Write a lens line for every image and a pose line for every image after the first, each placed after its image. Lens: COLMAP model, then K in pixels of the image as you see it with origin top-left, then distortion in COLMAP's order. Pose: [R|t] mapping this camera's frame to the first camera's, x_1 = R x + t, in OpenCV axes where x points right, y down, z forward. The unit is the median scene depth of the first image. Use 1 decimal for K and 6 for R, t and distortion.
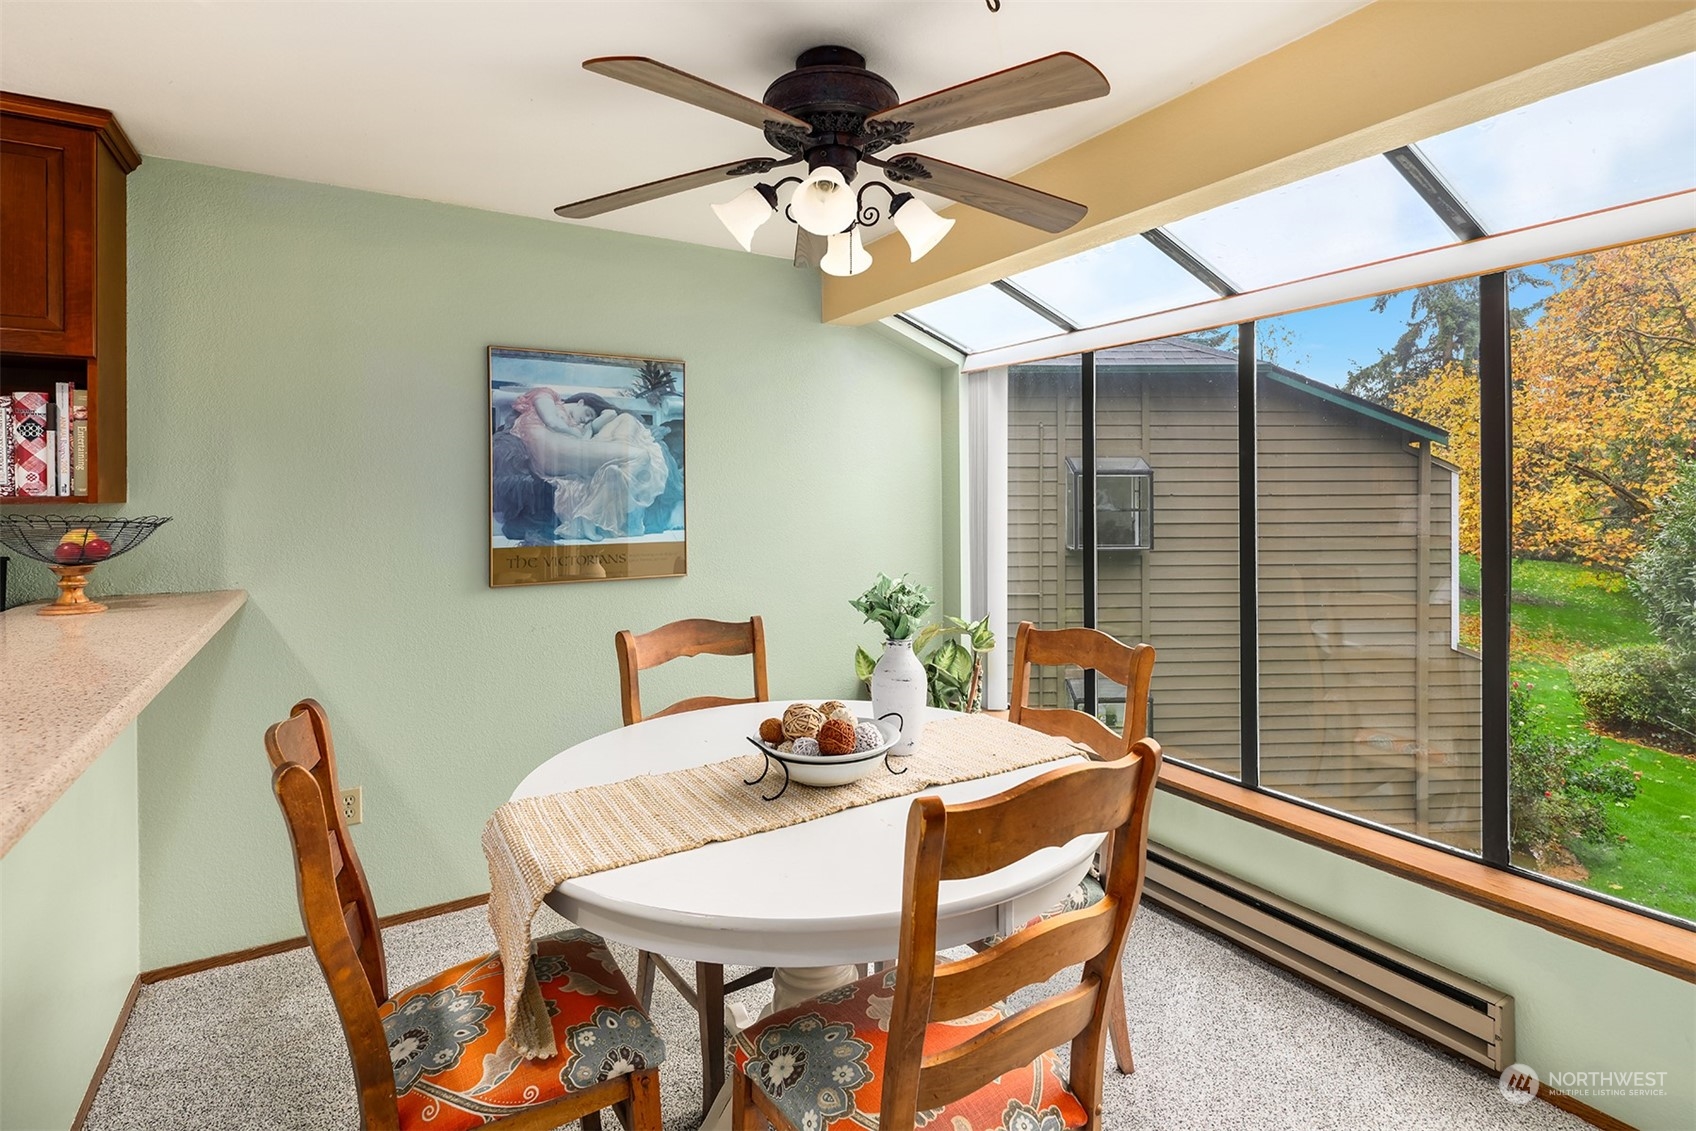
lens RADIAL K [[855.9, 0, 864.4], [0, 855.9, 487.7], [0, 0, 1]] dist [0.005342, 0.000332]
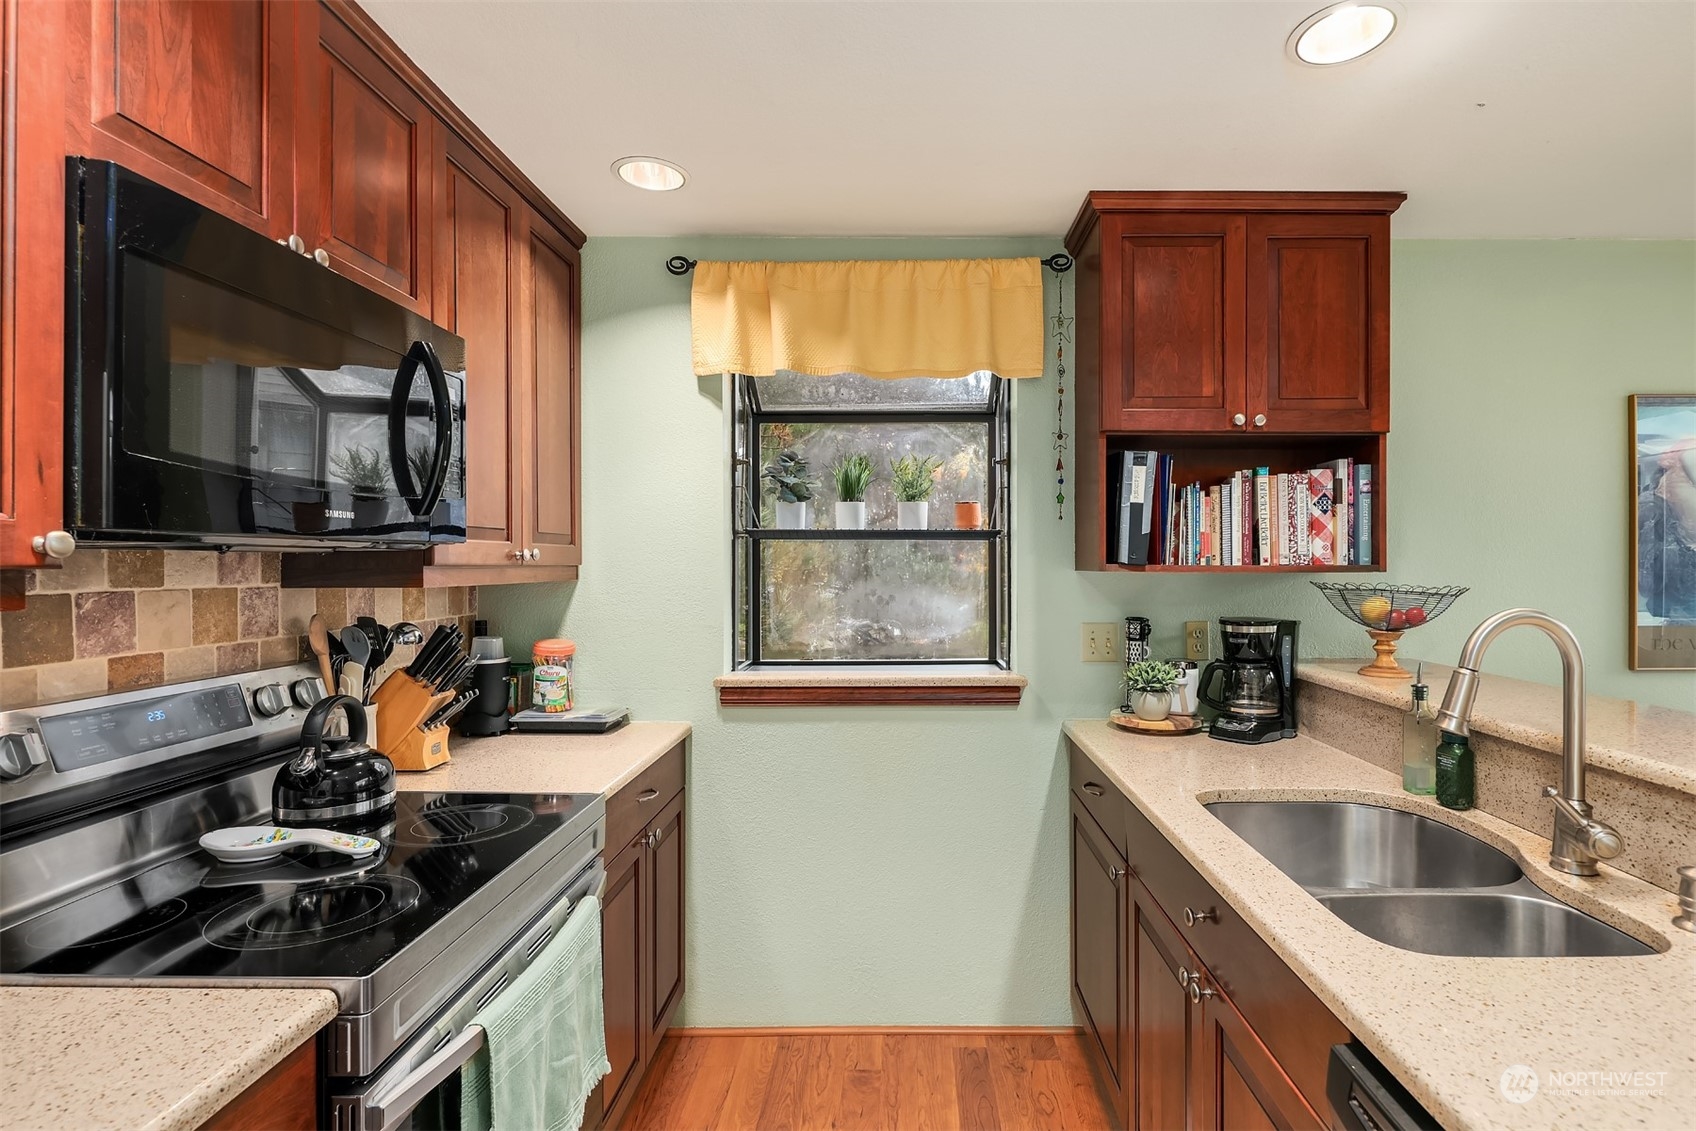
lens RADIAL K [[898.1, 0, 889.8], [0, 898.1, 556.5], [0, 0, 1]] dist [-0.002895, -0.001495]
pose [[0.849262, -0.000126, -0.527971, -0.568956], [0.000723, 0.999999, 0.000925, -0.001559], [0.527971, -0.001168, 0.849262, -0.169705]]
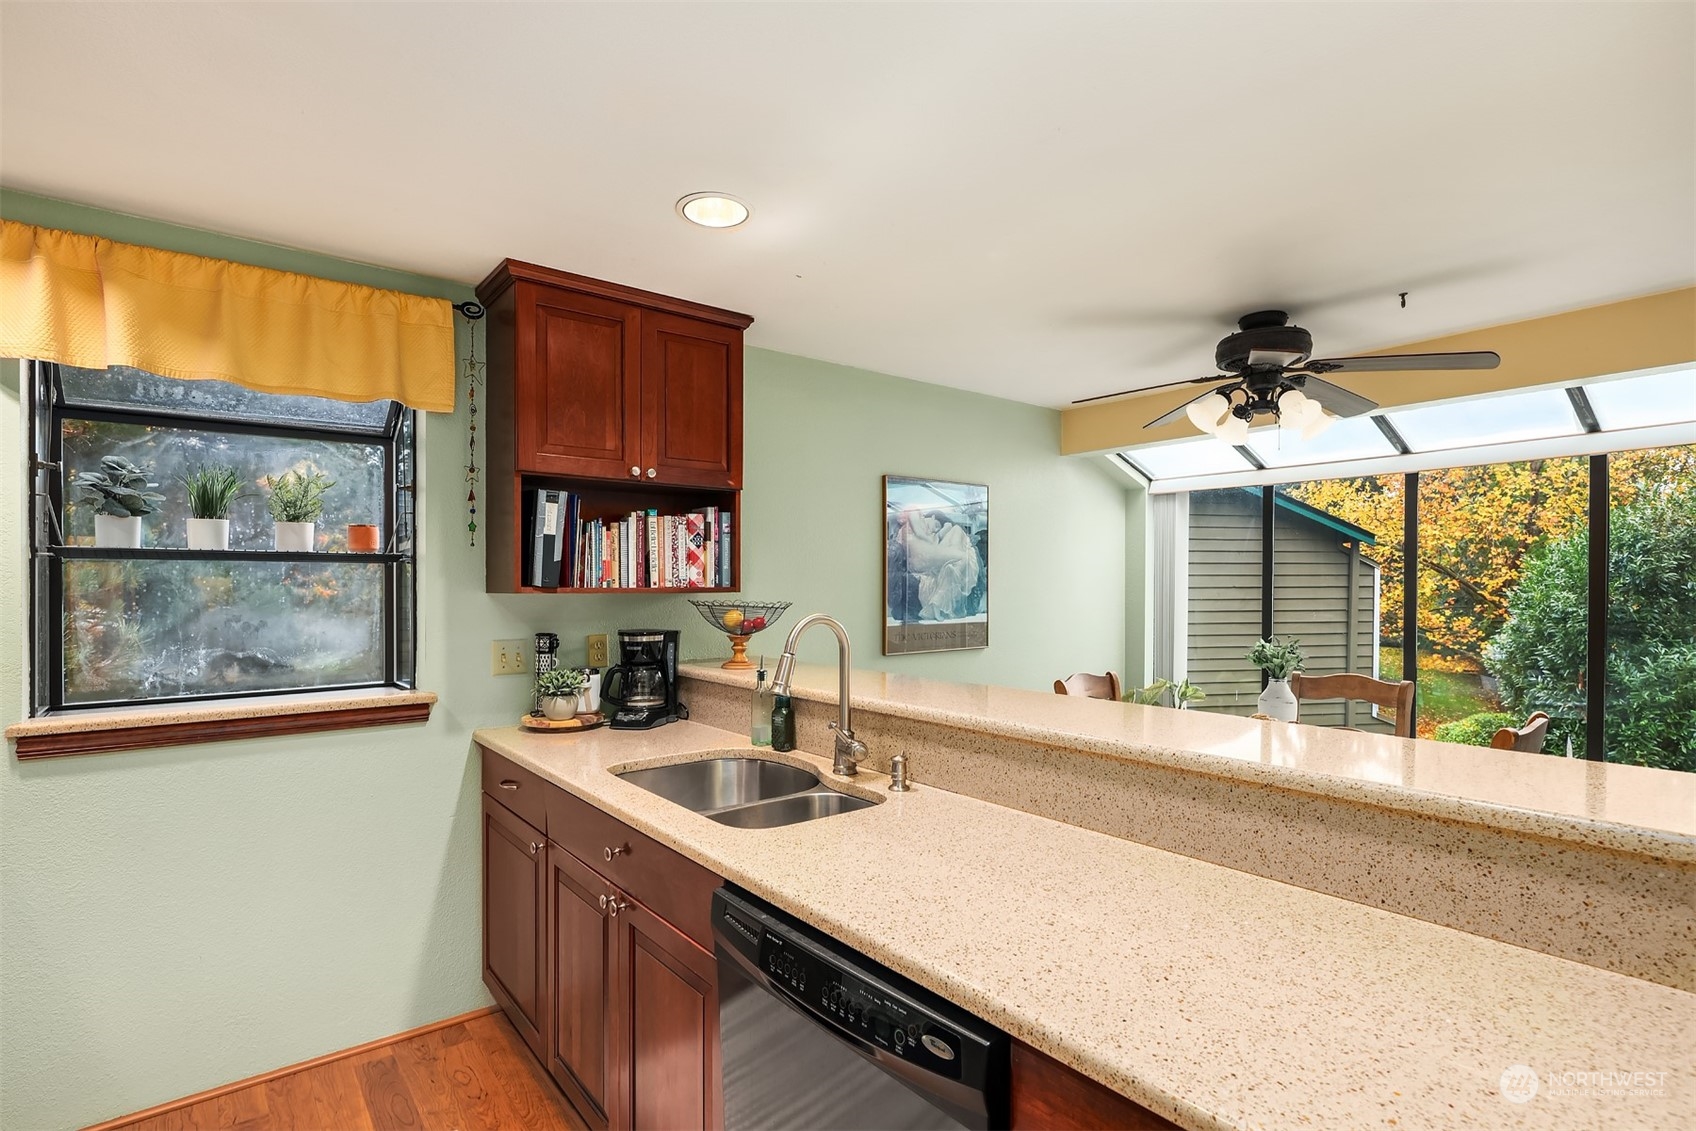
lens RADIAL K [[841.8, 0, 910.4], [0, 841.8, 586.7], [0, 0, 1]] dist [0.027315, -0.000162]
pose [[0.988420, 0.001049, 0.151739, -0.566817], [-0.002274, 0.999966, 0.007899, -0.001852], [-0.151725, -0.008152, 0.988389, -0.291555]]
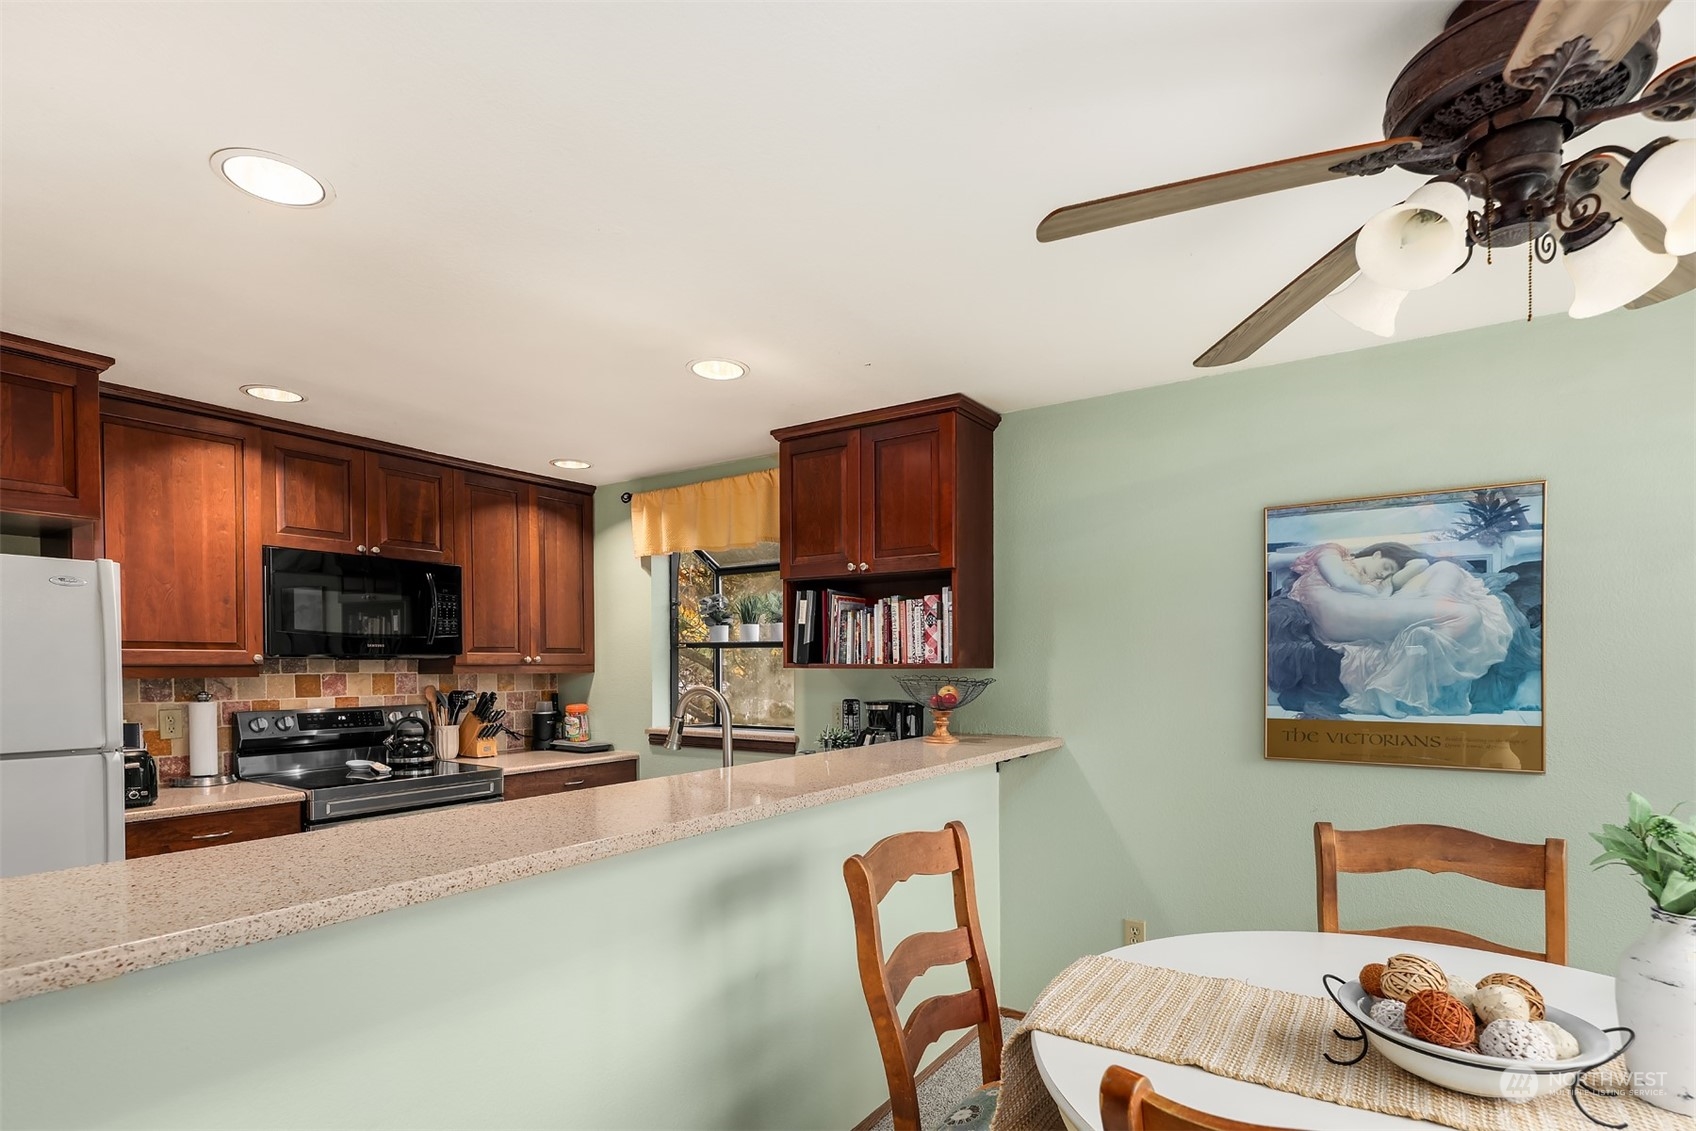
lens RADIAL K [[835.0, 0, 848.1], [0, 835.0, 678.8], [0, 0, 1]] dist [0.017586, -0.000536]
pose [[0.417963, 0.017834, -0.908289, 0.214293], [0.006433, 0.999724, 0.022589, 0.001726], [0.908441, -0.015285, 0.417733, 0.168491]]
